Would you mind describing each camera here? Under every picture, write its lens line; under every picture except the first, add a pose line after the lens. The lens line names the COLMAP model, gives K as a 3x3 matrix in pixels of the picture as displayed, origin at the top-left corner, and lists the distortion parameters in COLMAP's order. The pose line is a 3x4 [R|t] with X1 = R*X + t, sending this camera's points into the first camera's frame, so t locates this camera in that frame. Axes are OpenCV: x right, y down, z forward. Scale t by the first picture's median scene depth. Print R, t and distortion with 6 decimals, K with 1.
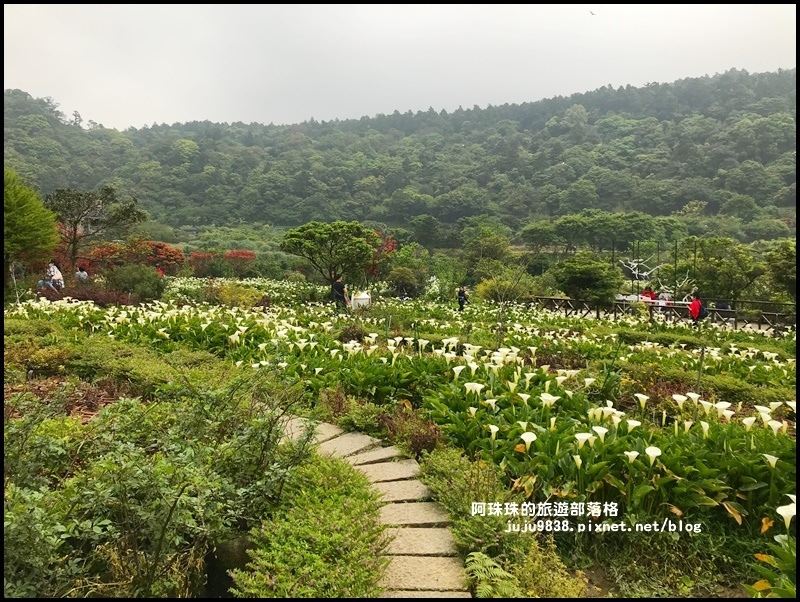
lens RADIAL K [[654.1, 0, 398.2], [0, 654.1, 296.2], [0, 0, 1]] dist [0.011322, -0.003440]
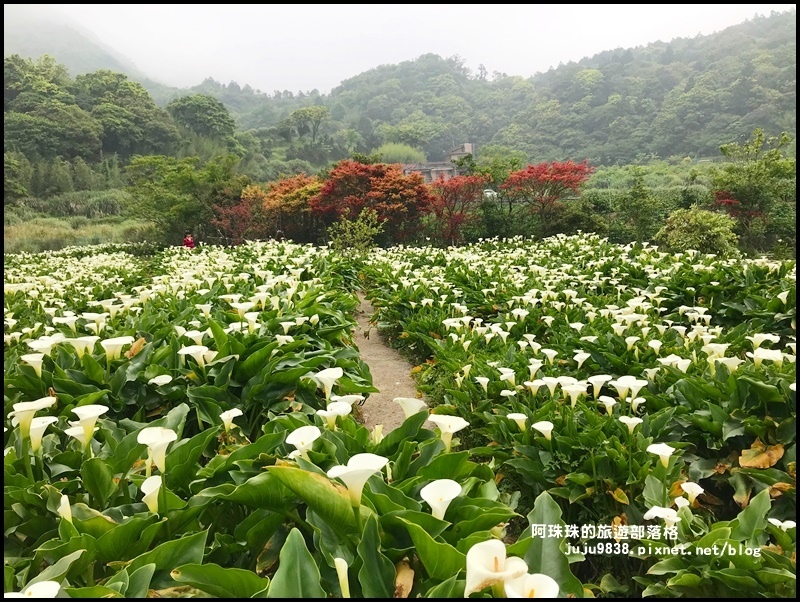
lens RADIAL K [[654.1, 0, 375.9], [0, 654.1, 301.3], [0, 0, 1]] dist [0.011322, -0.003440]
pose [[0.795859, 0.022583, -0.605060, -0.018742], [0.028179, 0.996840, 0.074270, -0.006574], [0.604826, -0.076158, 0.792708, 0.133638]]
